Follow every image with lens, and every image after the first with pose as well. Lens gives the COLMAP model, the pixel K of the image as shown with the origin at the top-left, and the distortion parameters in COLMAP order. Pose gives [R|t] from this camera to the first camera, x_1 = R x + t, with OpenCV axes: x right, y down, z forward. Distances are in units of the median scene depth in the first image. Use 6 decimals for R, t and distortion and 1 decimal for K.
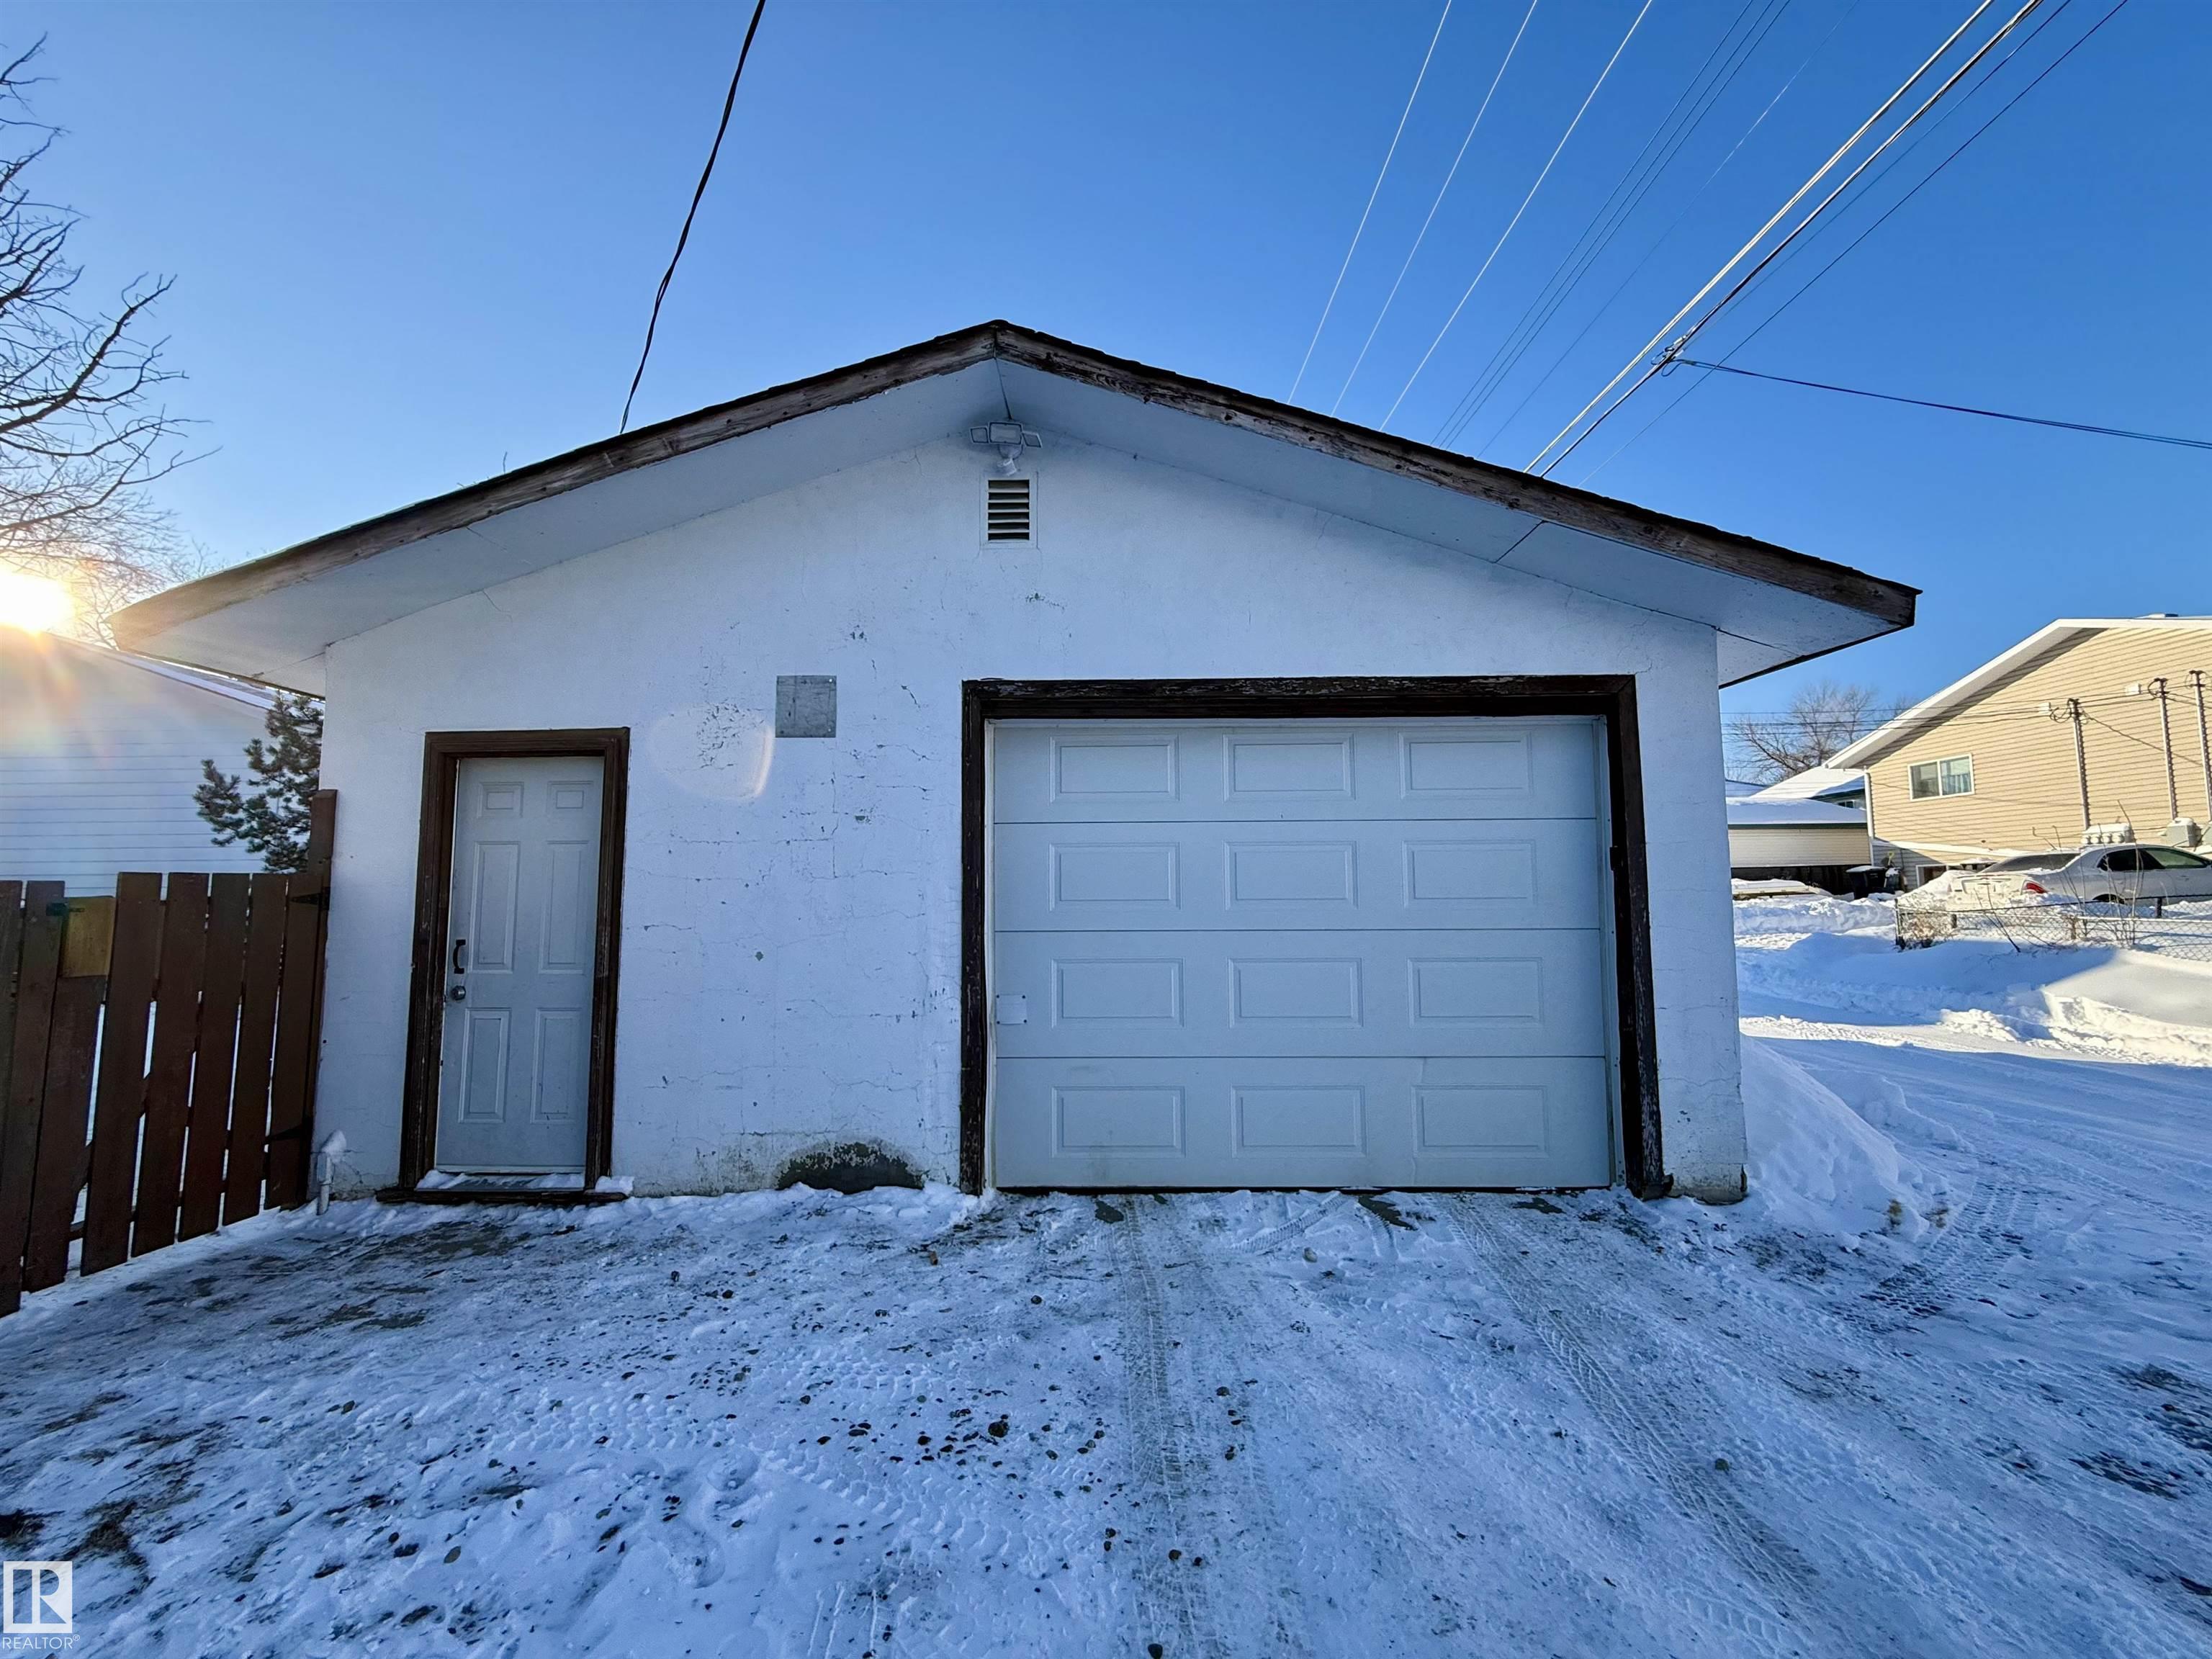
lens RADIAL K [[879.0, 0, 1097.9], [0, 879.0, 832.1], [0, 0, 1]] dist [-0.000526, 0.000054]
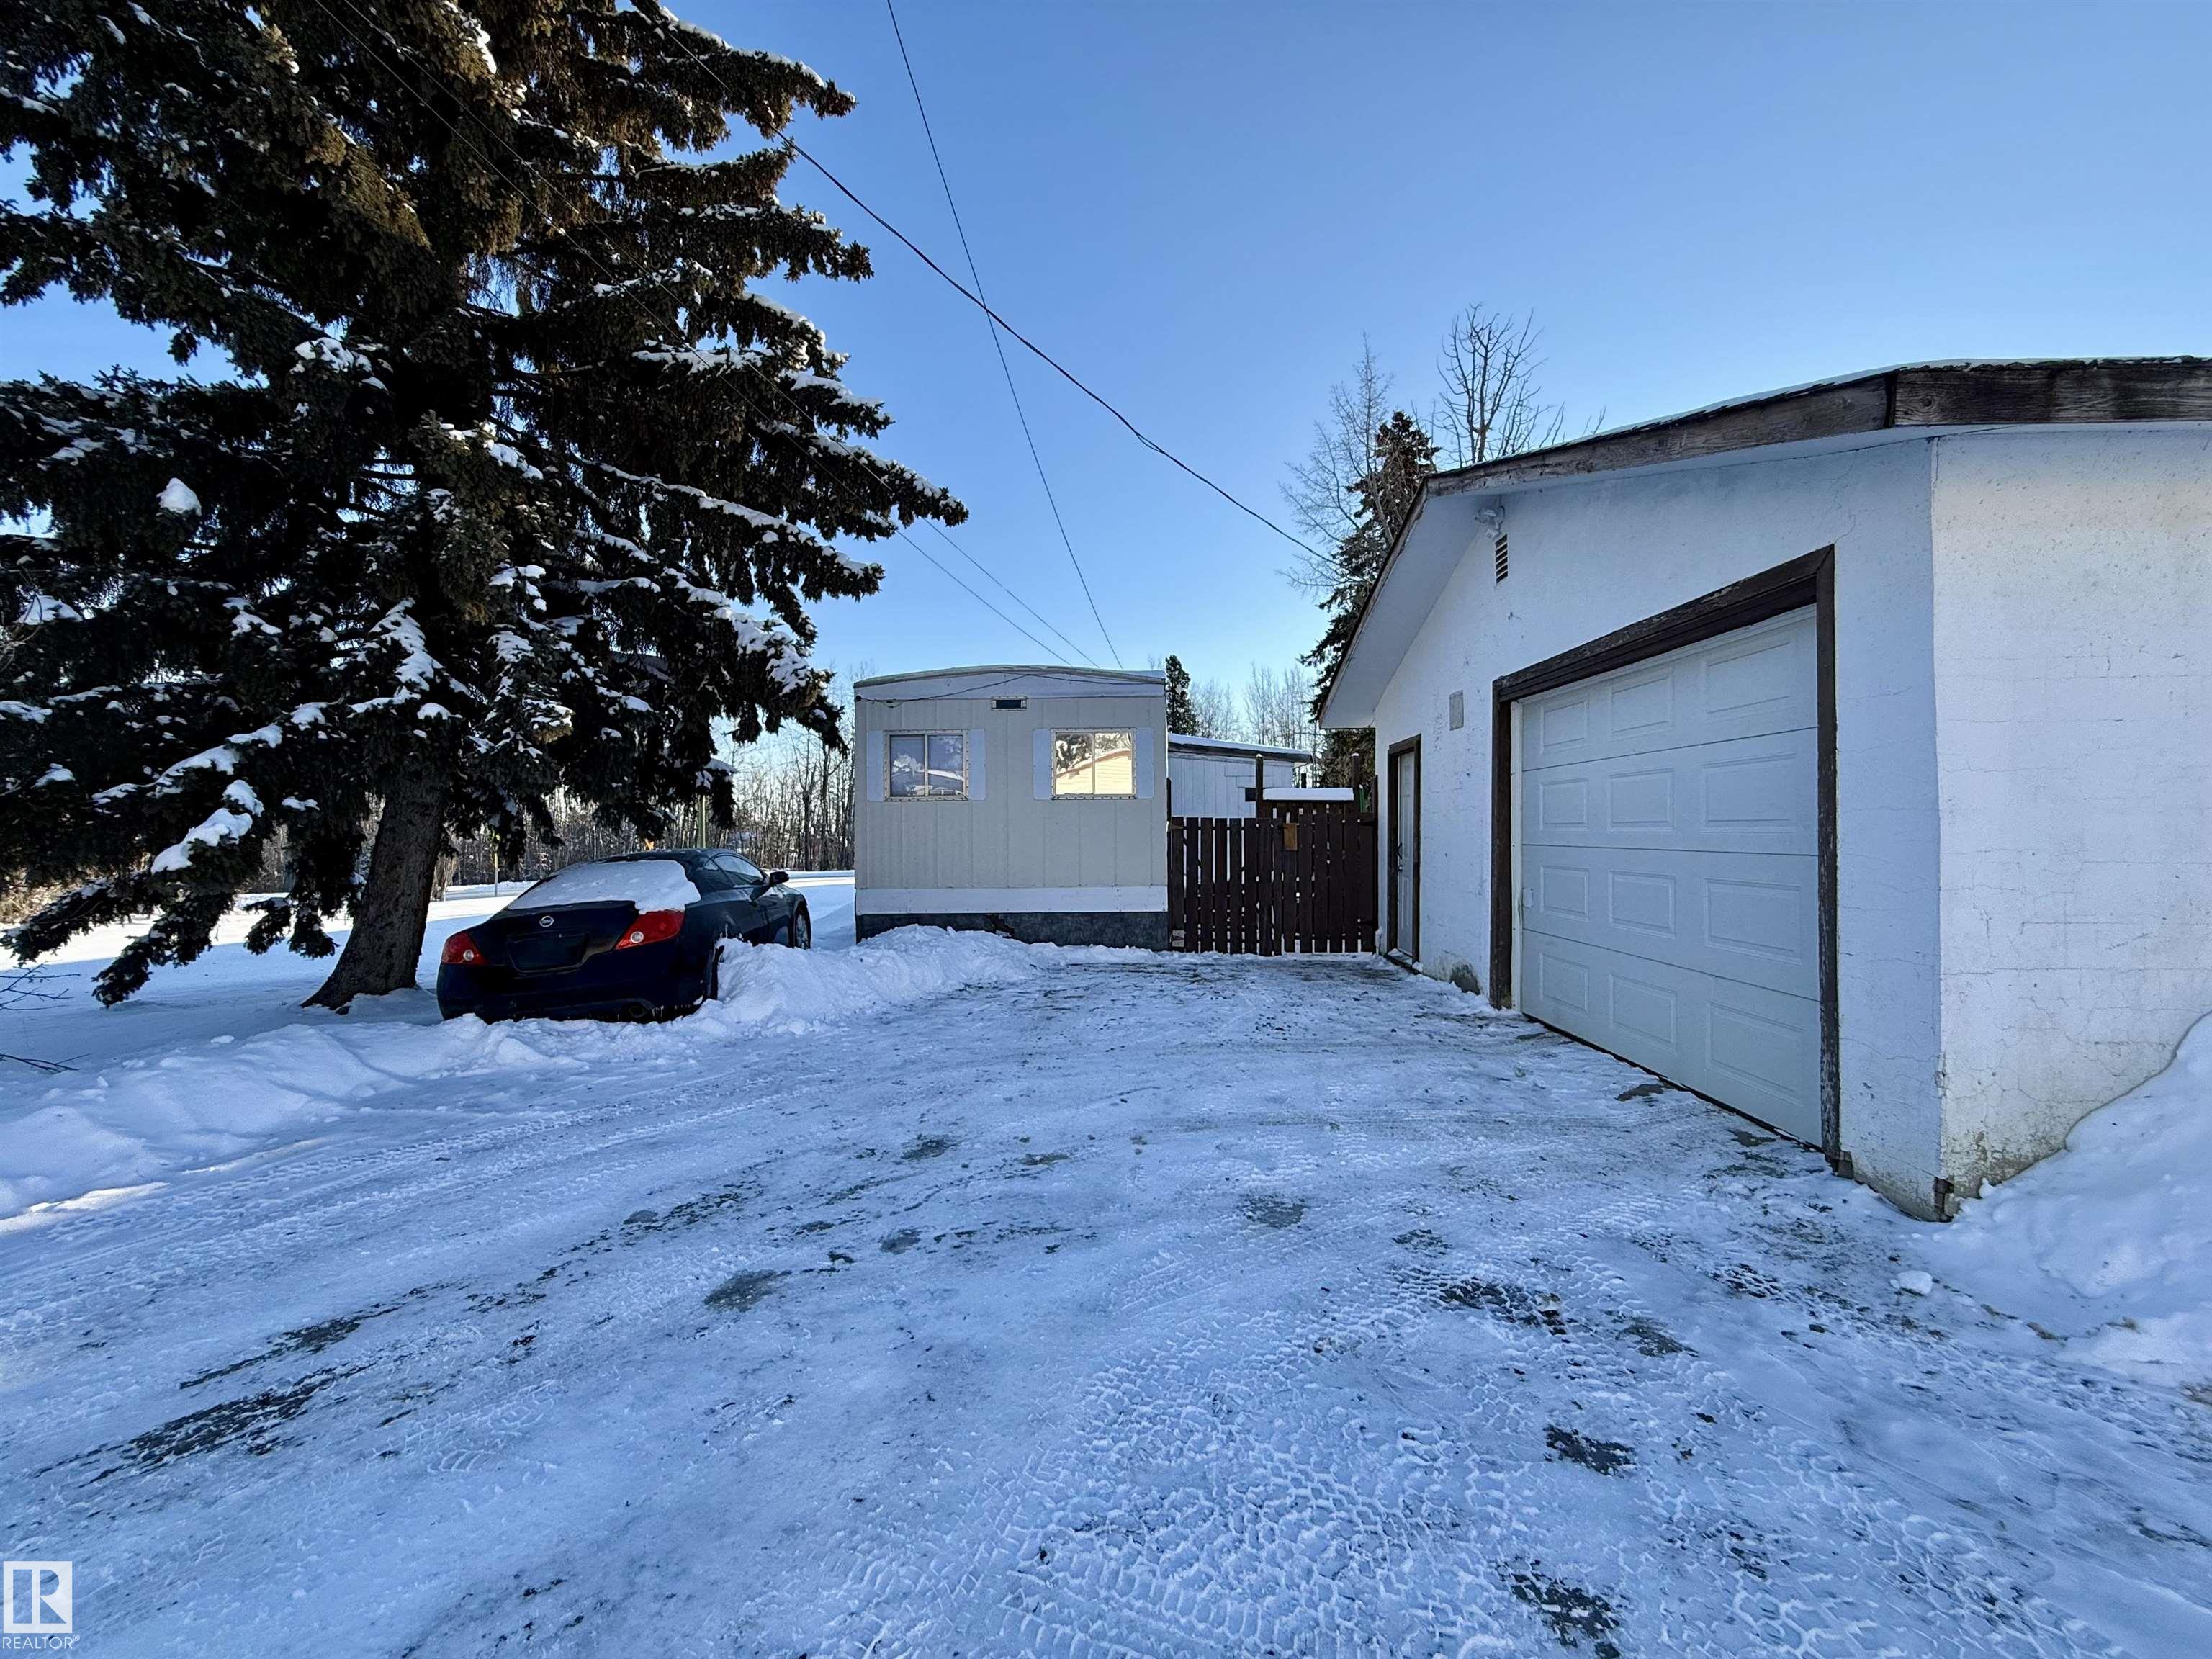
lens RADIAL K [[879.0, 0, 1099.8], [0, 879.0, 826.1], [0, 0, 1]] dist [-0.000526, 0.000054]
pose [[-0.012808, 0.000873, -0.999918, 1.485563], [0.080953, 0.996718, -0.000167, 0.026268], [0.996636, -0.080949, -0.012837, 0.331800]]
